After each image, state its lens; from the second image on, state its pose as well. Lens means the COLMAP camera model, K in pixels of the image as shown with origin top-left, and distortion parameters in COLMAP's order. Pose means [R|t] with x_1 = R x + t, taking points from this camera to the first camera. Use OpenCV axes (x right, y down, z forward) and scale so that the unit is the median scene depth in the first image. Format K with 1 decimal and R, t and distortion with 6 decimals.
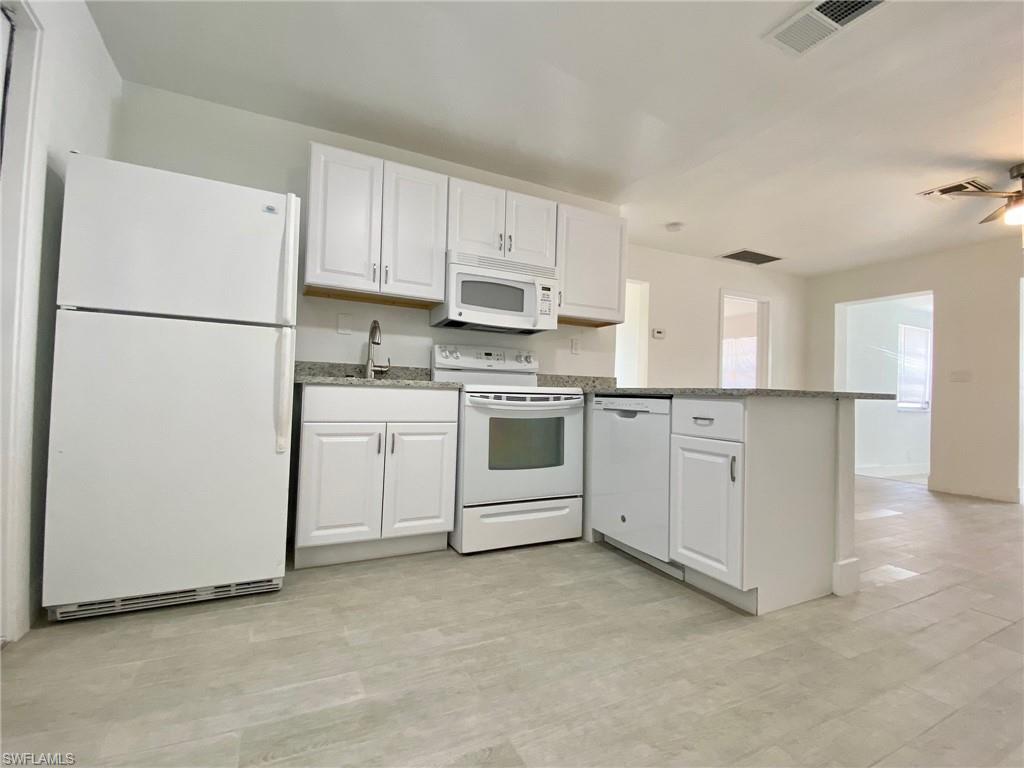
lens RADIAL K [[464.5, 0, 517.3], [0, 464.5, 380.6], [0, 0, 1]] dist [0.042708, -0.035216]
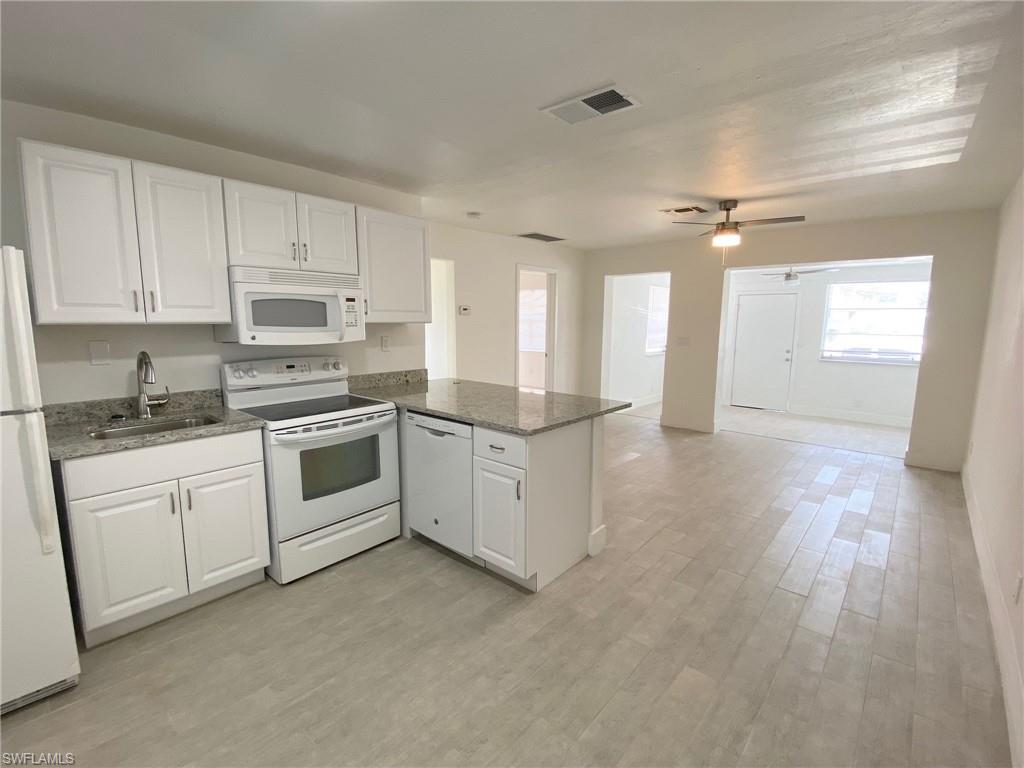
lens RADIAL K [[464.5, 0, 517.3], [0, 464.5, 380.6], [0, 0, 1]] dist [0.042708, -0.035216]
pose [[0.924348, -0.076200, 0.373865, 0.006920], [0.014535, 0.986176, 0.165063, -0.221293], [-0.381274, -0.147141, 0.912677, -0.072344]]
